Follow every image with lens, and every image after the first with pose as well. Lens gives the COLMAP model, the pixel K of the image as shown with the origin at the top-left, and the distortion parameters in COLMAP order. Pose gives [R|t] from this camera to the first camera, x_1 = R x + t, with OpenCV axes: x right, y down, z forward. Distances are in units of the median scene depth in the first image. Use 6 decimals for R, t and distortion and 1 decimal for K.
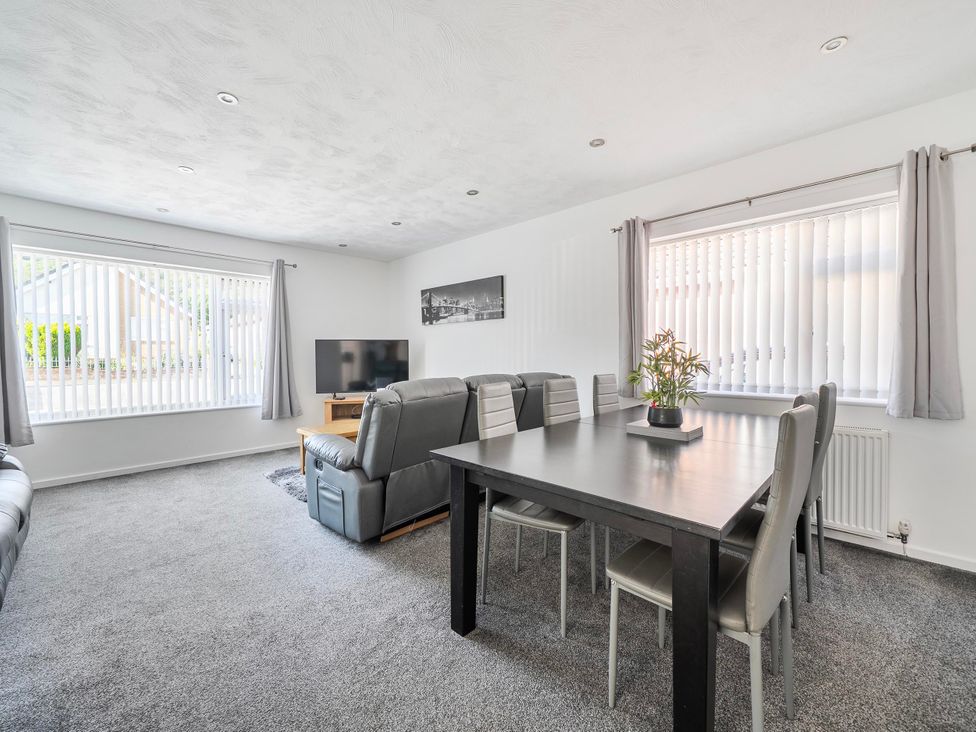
lens RADIAL K [[411.0, 0, 488.0], [0, 411.0, 366.0], [0, 0, 1]] dist [-0.001037, -0.000154]
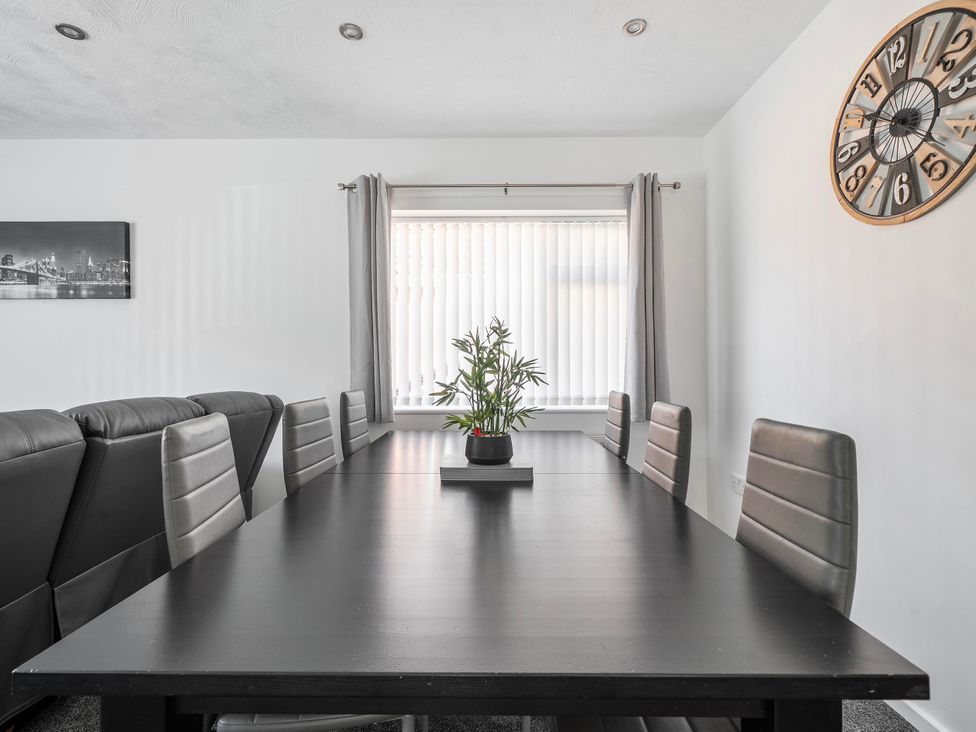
lens RADIAL K [[462.3, 0, 493.3], [0, 462.3, 370.0], [0, 0, 1]] dist [-0.000018, -0.000850]
pose [[0.713806, -0.001587, 0.700341, -0.067176], [0.020360, 0.999622, -0.018486, 0.004487], [-0.700047, 0.027454, 0.713569, 0.271827]]
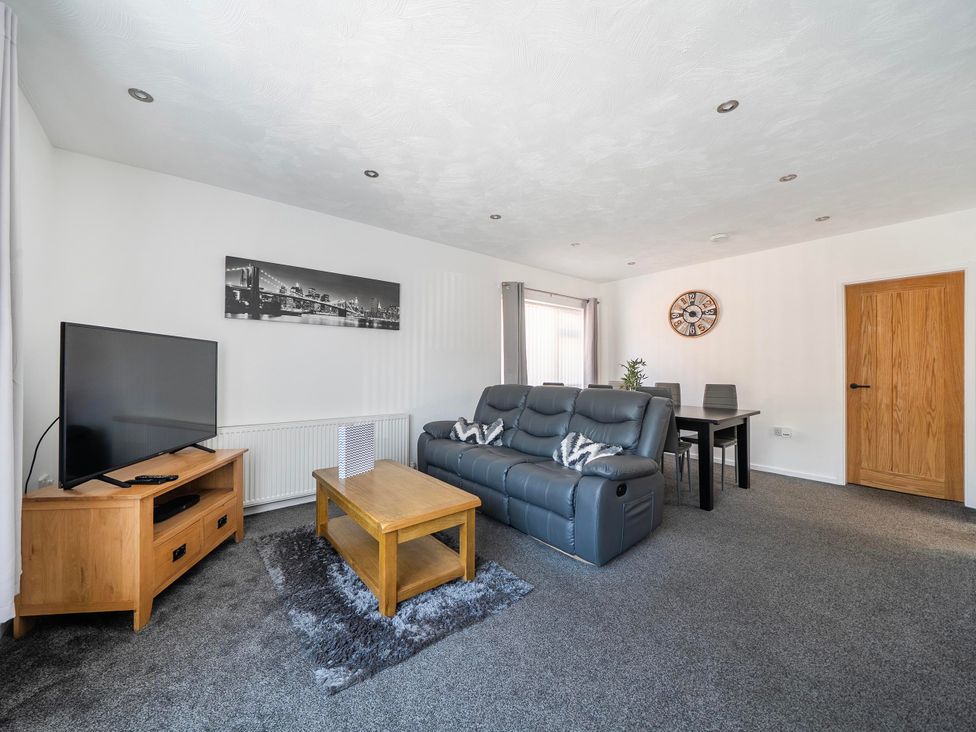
lens RADIAL K [[369.5, 0, 484.4], [0, 369.5, 368.2], [0, 0, 1]] dist [0.000175, -0.000008]
pose [[0.115015, 0.008884, 0.993324, -1.014707], [0.026210, 0.999585, -0.011975, -0.021997], [-0.993018, 0.027413, 0.114734, 0.956164]]
